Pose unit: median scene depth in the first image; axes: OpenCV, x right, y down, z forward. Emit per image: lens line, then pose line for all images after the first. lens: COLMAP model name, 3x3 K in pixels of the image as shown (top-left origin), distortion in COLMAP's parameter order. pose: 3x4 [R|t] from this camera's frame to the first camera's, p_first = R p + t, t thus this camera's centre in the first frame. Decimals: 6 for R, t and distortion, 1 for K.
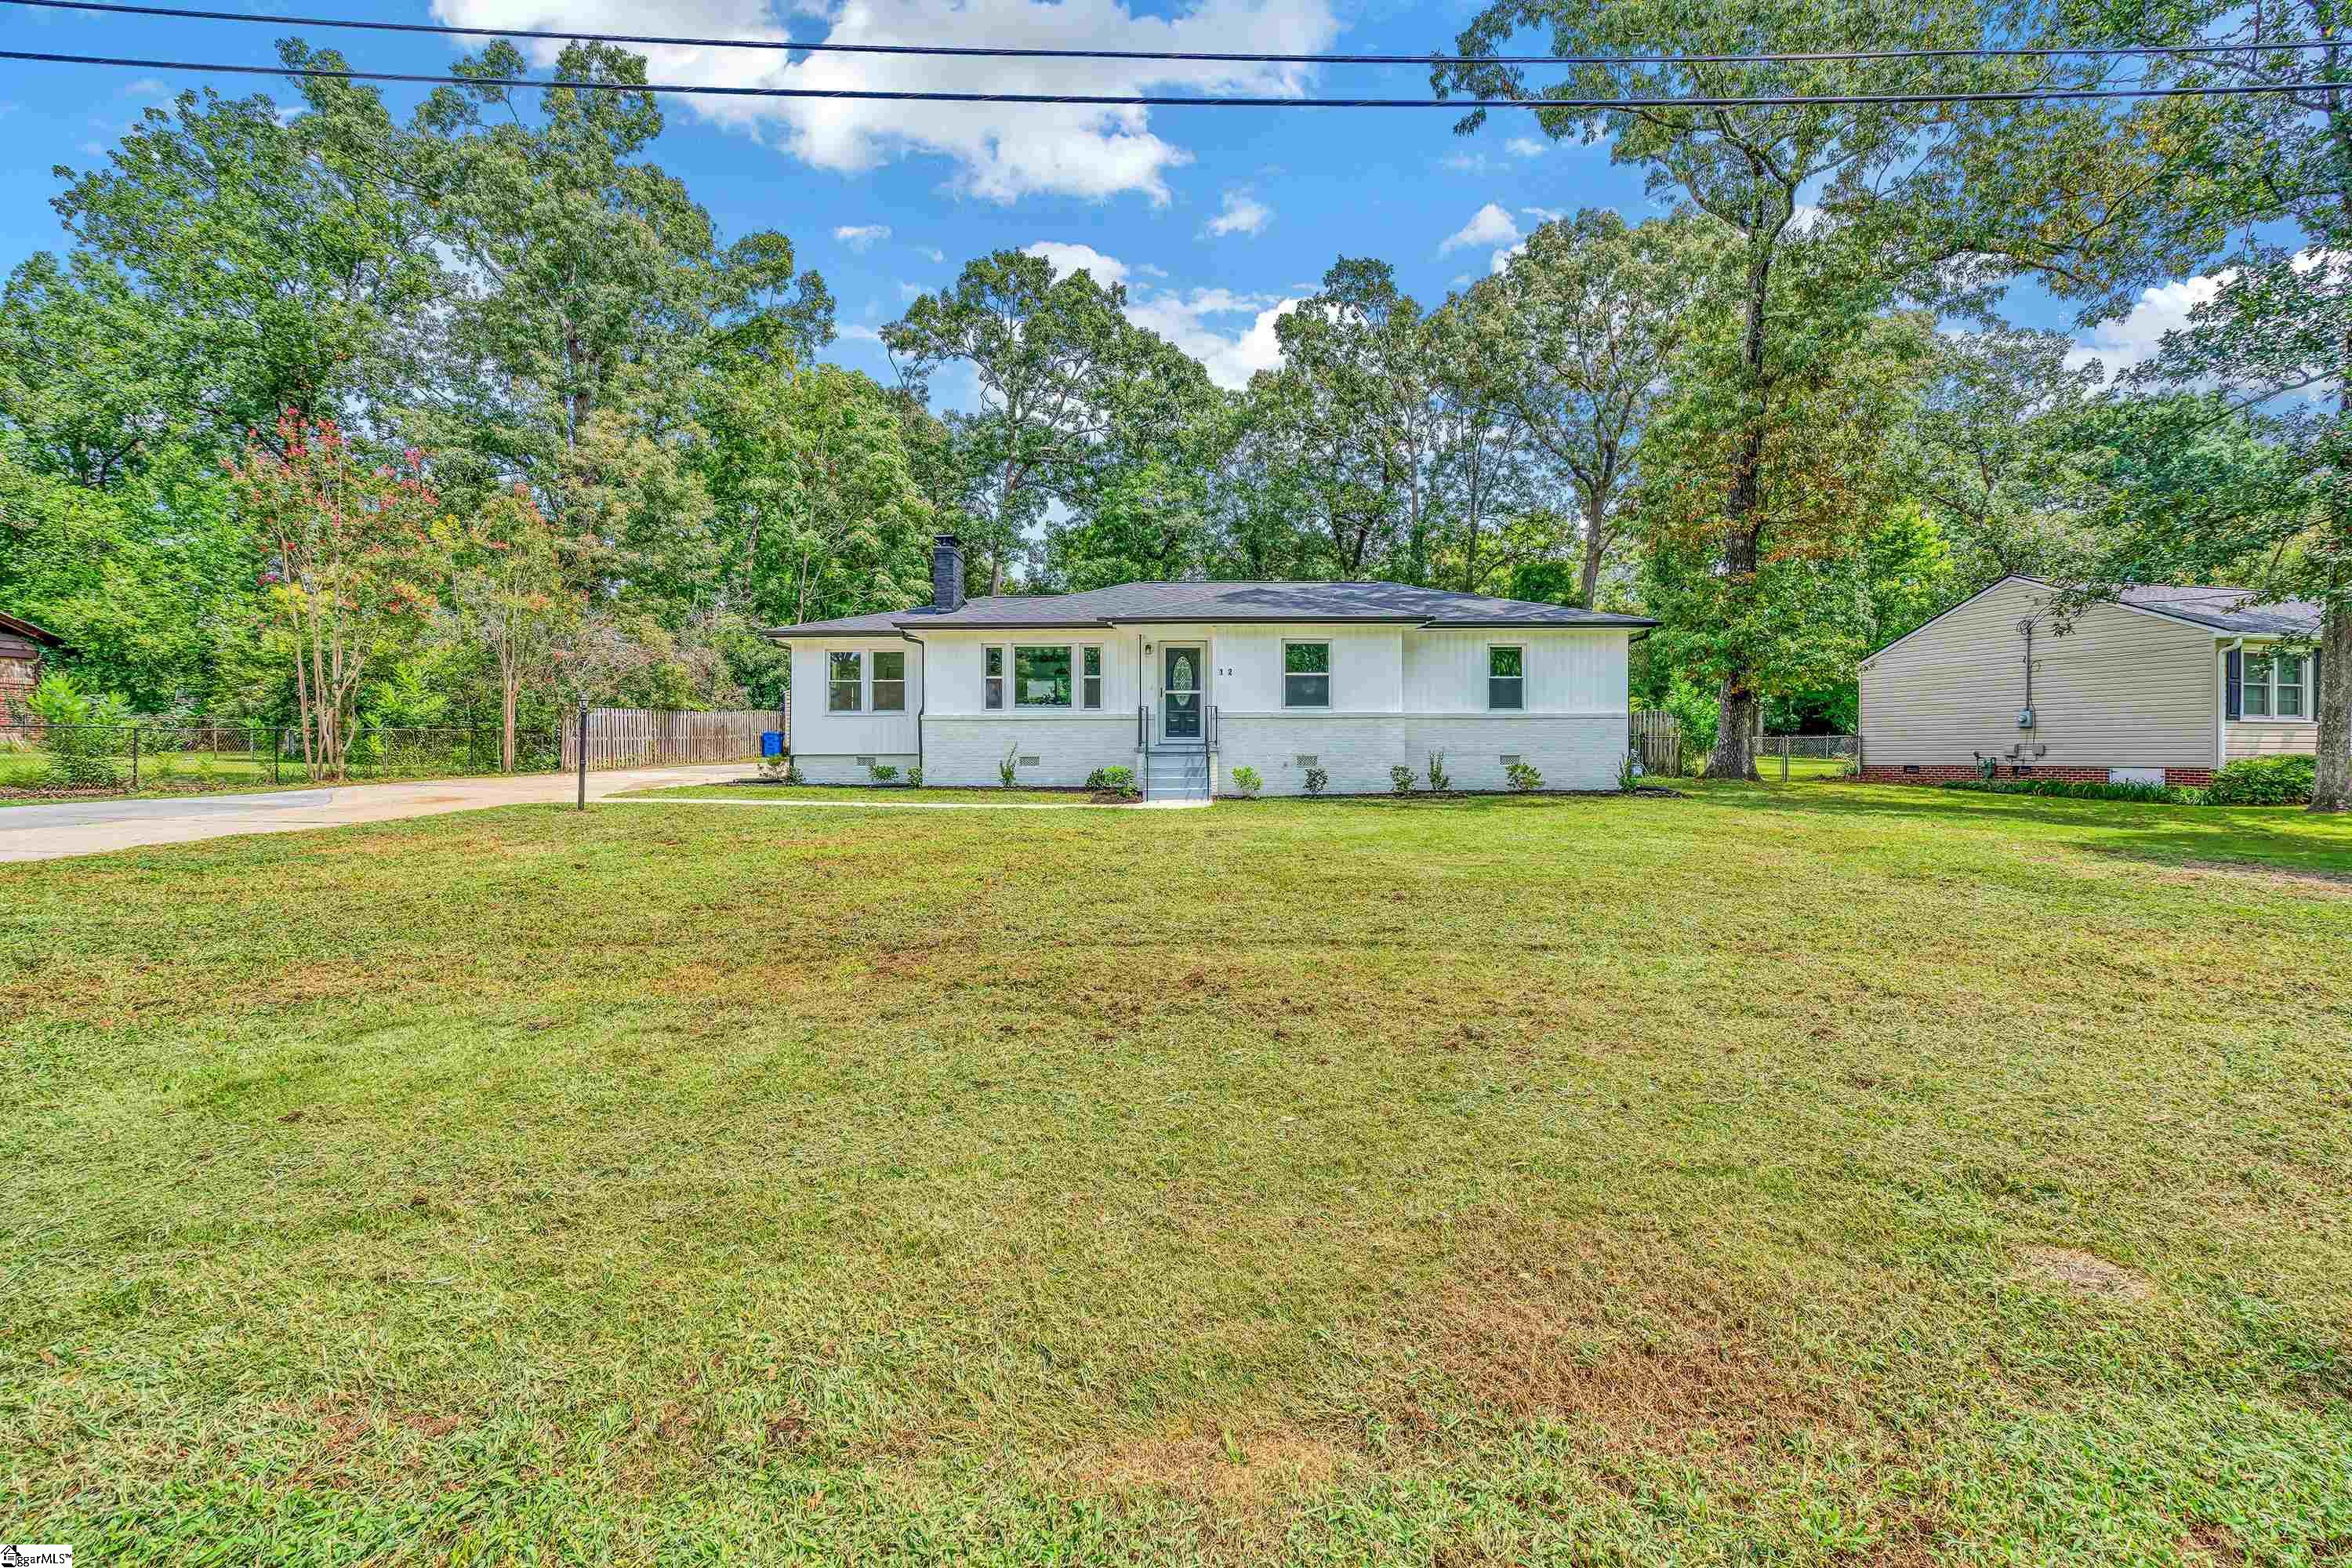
lens RADIAL K [[1074.2, 0, 1170.0], [0, 1074.2, 777.3], [0, 0, 1]] dist [-0.003420, -0.000297]
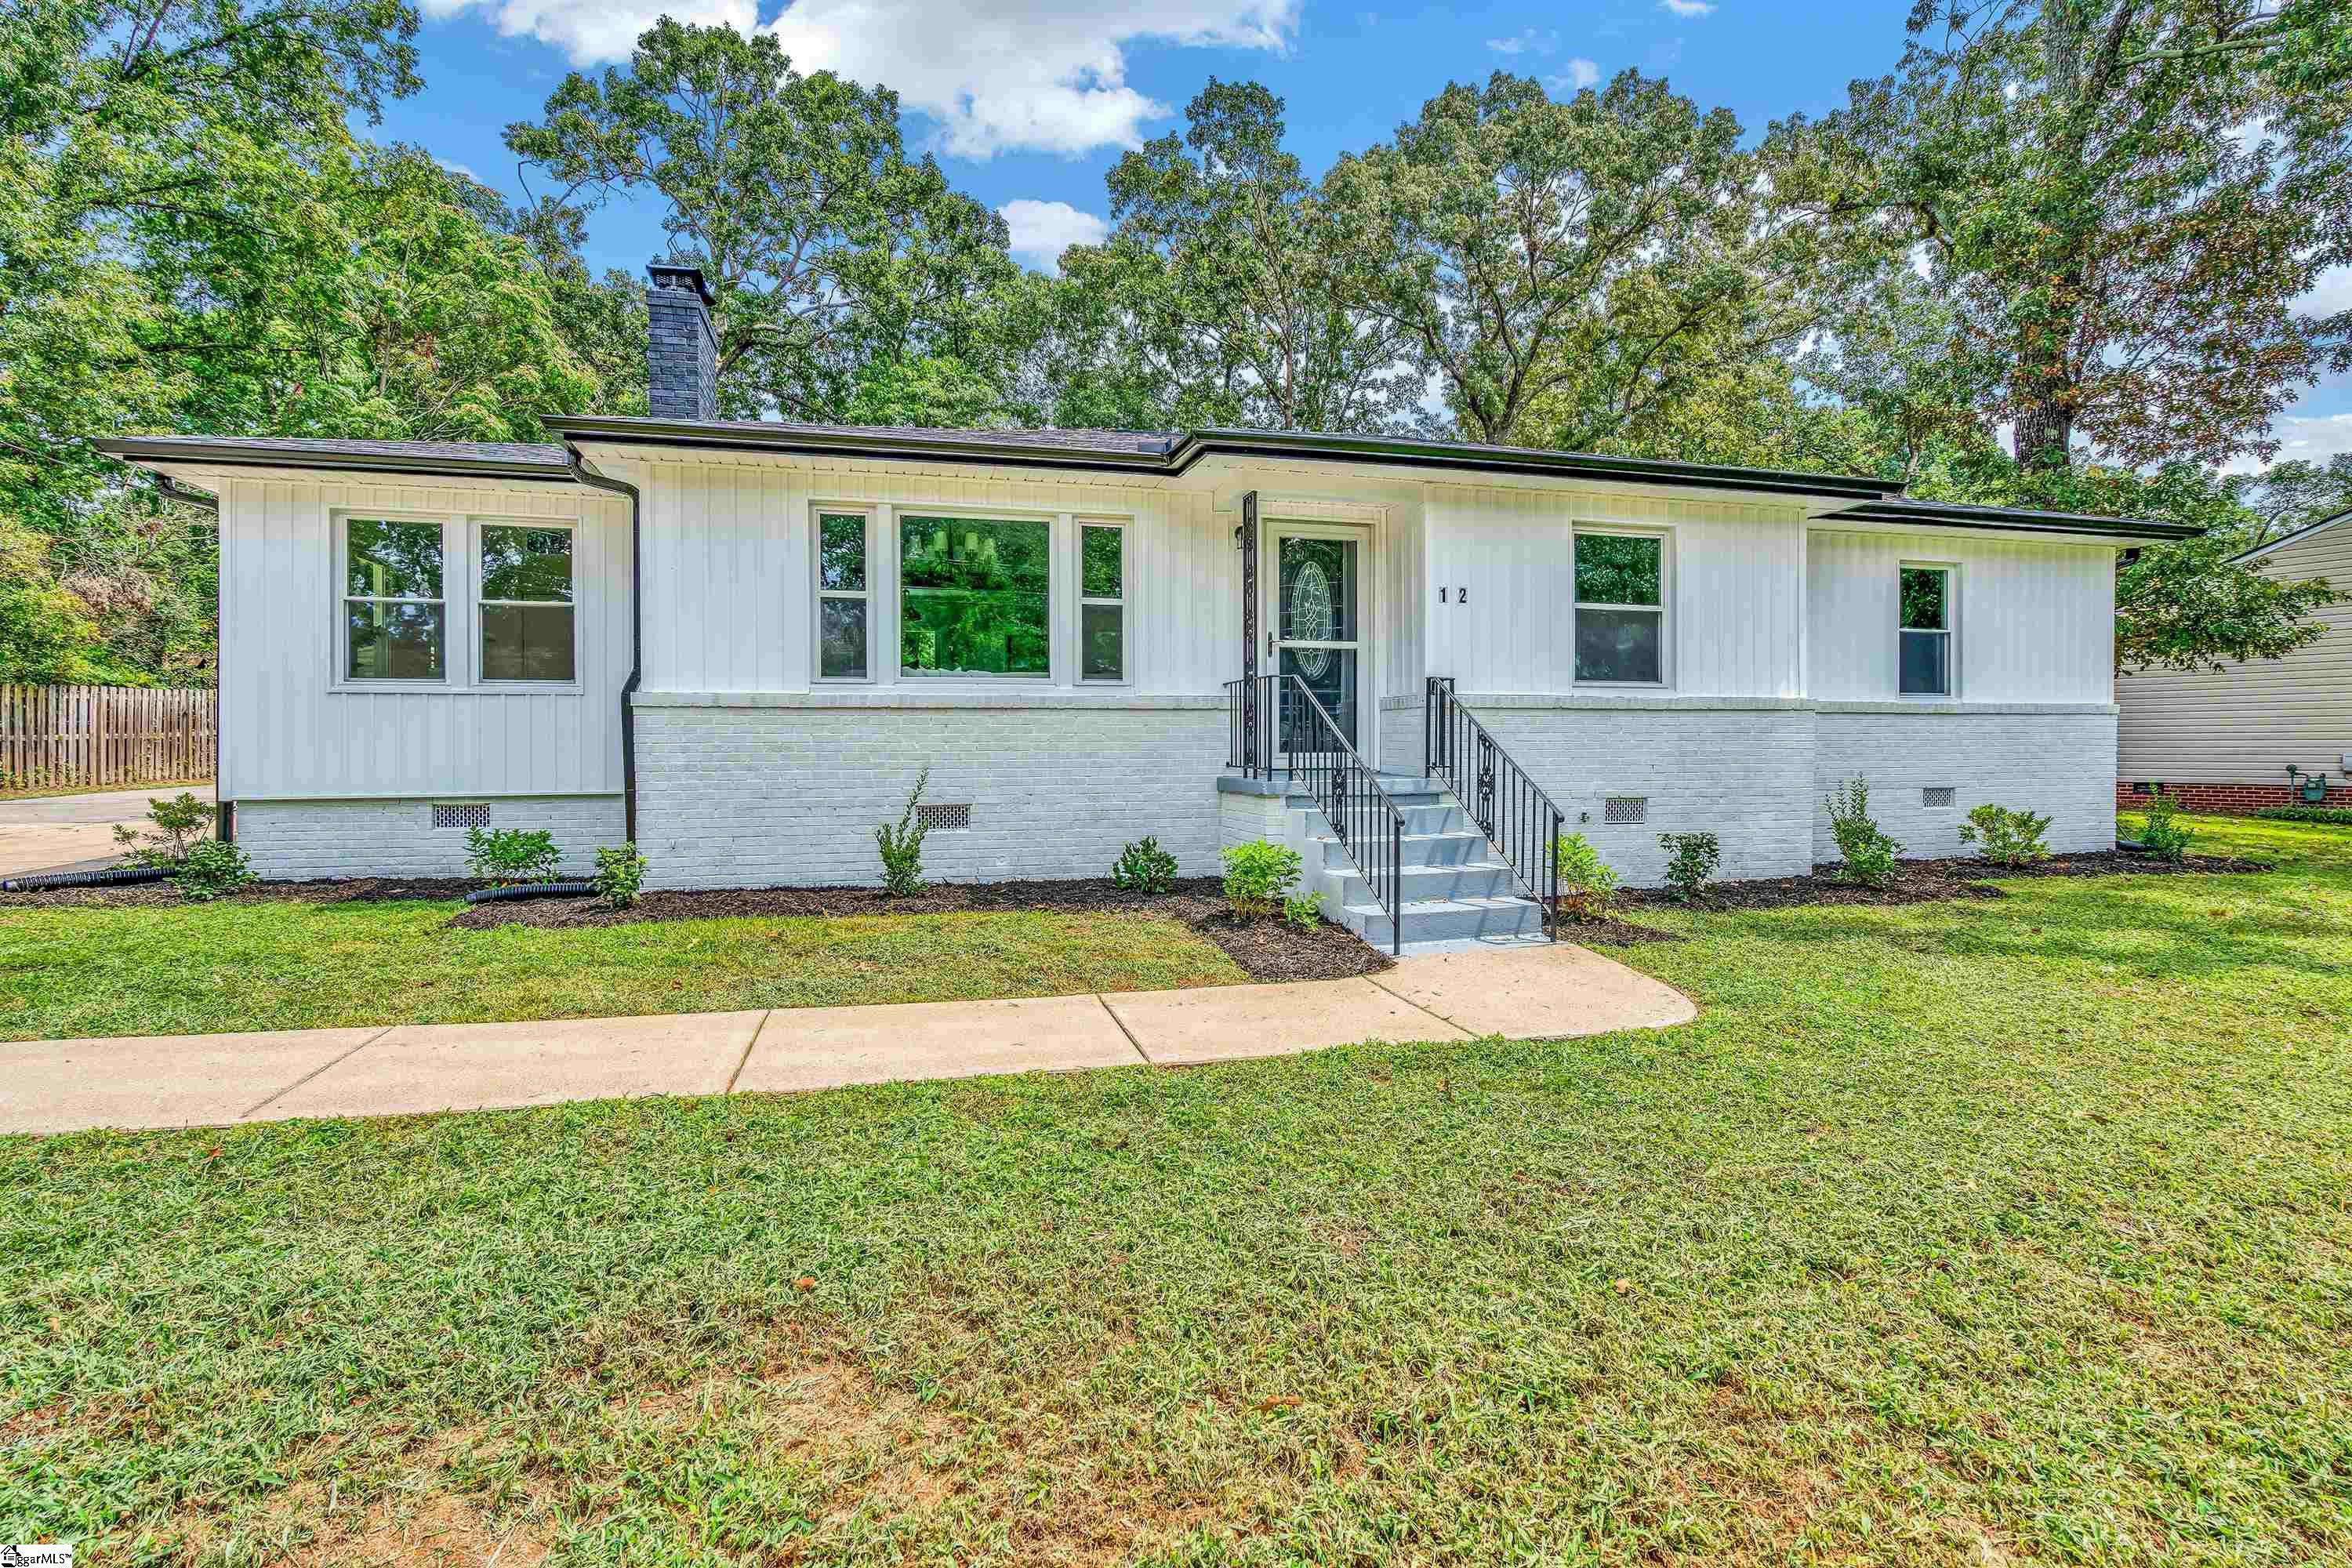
lens RADIAL K [[1074.2, 0, 1170.0], [0, 1074.2, 777.3], [0, 0, 1]] dist [-0.003420, -0.000297]
pose [[0.959703, -0.009858, 0.280845, -0.159978], [0.007247, 0.999920, 0.010335, -0.032134], [-0.280924, -0.007883, 0.959698, 0.606790]]
